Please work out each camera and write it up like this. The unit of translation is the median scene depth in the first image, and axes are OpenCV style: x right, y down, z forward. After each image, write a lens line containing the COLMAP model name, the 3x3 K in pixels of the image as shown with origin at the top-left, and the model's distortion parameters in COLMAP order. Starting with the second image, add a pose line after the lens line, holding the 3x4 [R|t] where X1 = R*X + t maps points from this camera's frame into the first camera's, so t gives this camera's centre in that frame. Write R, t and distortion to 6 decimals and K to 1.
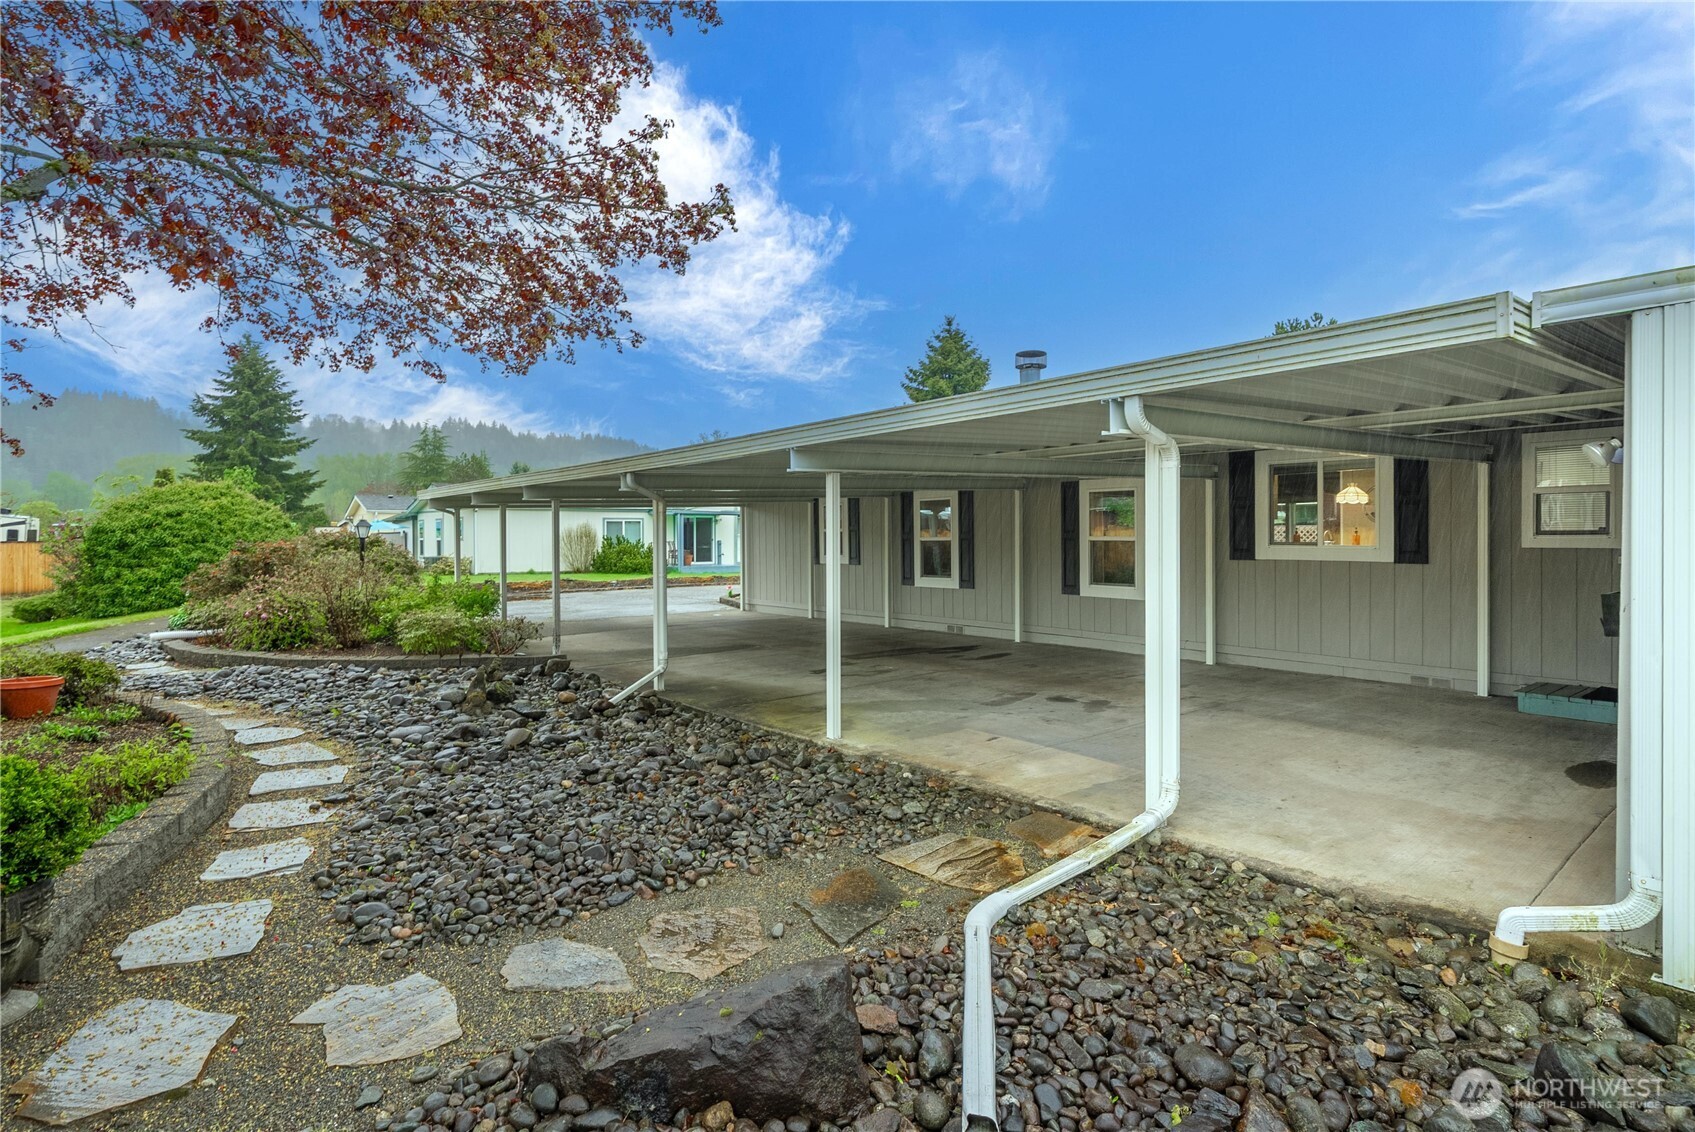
lens RADIAL K [[856.1, 0, 849.0], [0, 856.1, 531.3], [0, 0, 1]] dist [-0.000816, -0.000182]
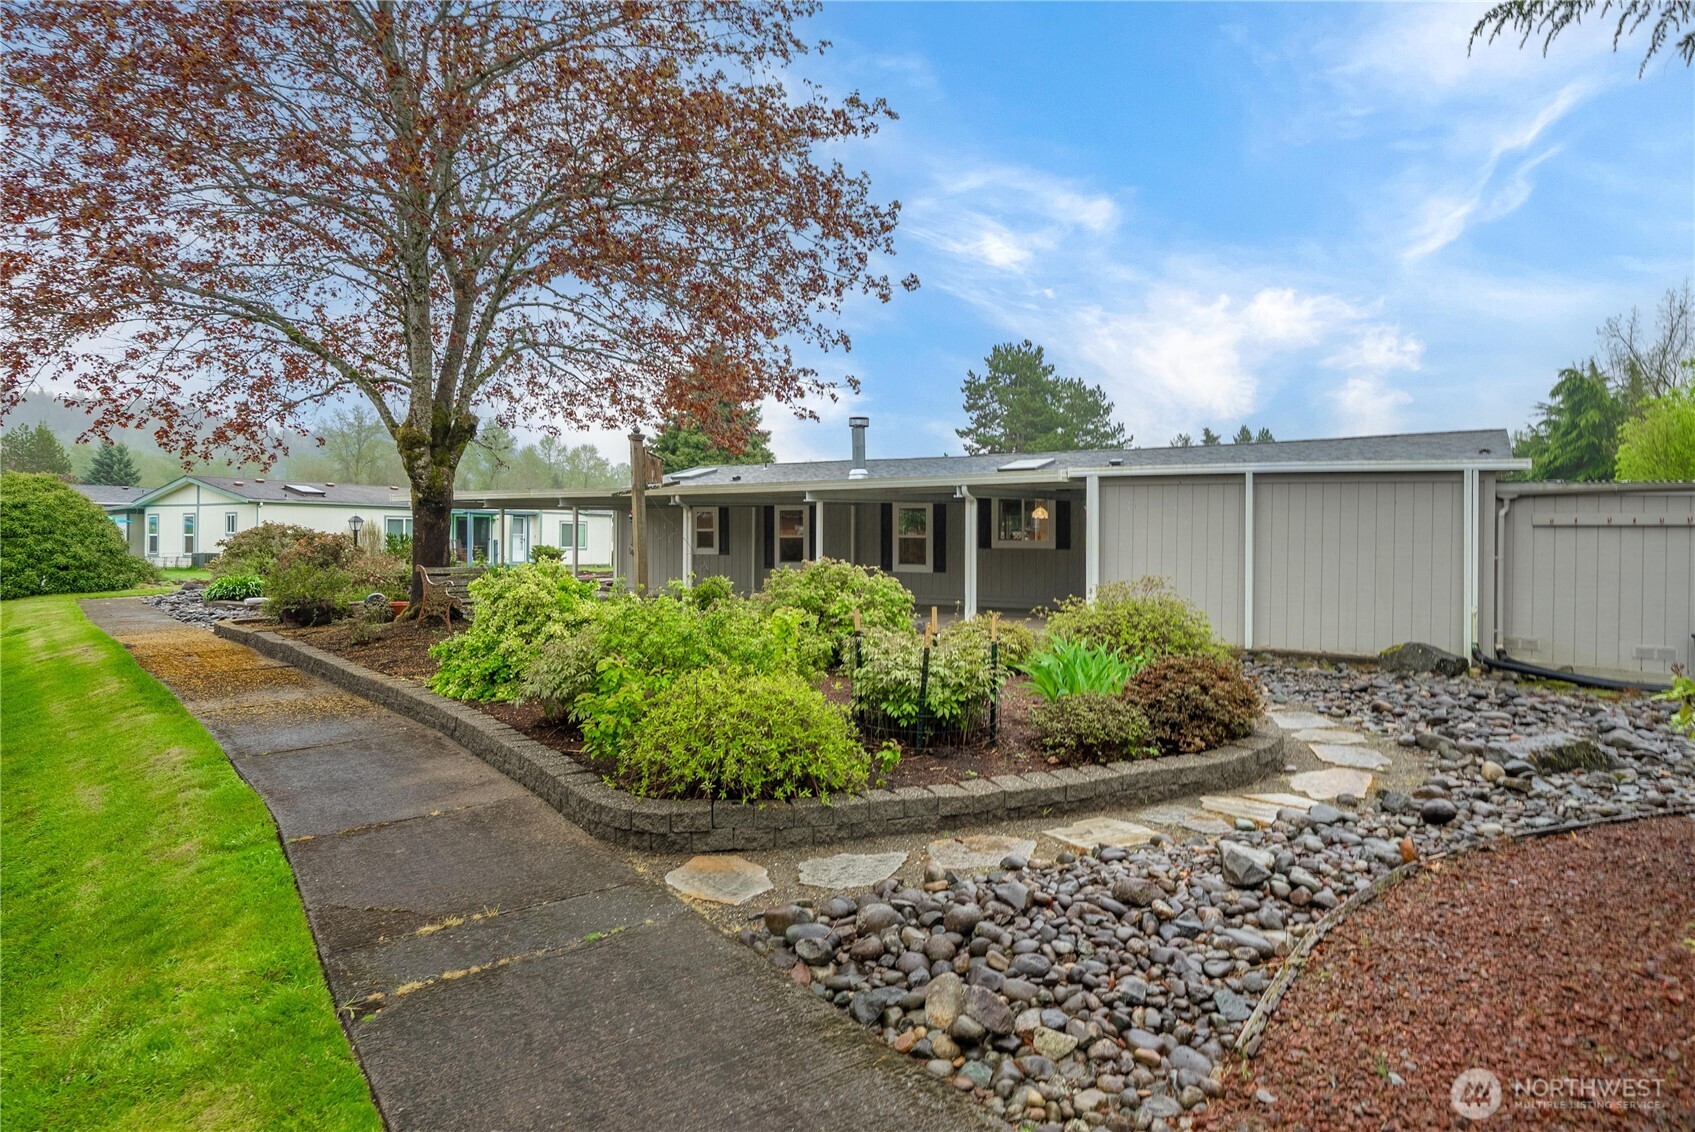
lens RADIAL K [[1006.7, 0, 849.7], [0, 1006.7, 540.9], [0, 0, 1]] dist [-0.000344, -0.000003]
pose [[0.946998, 0.009654, 0.321095, -0.397727], [-0.011508, 0.999926, 0.003878, 0.009518], [-0.321034, -0.007368, 0.947039, -0.743985]]
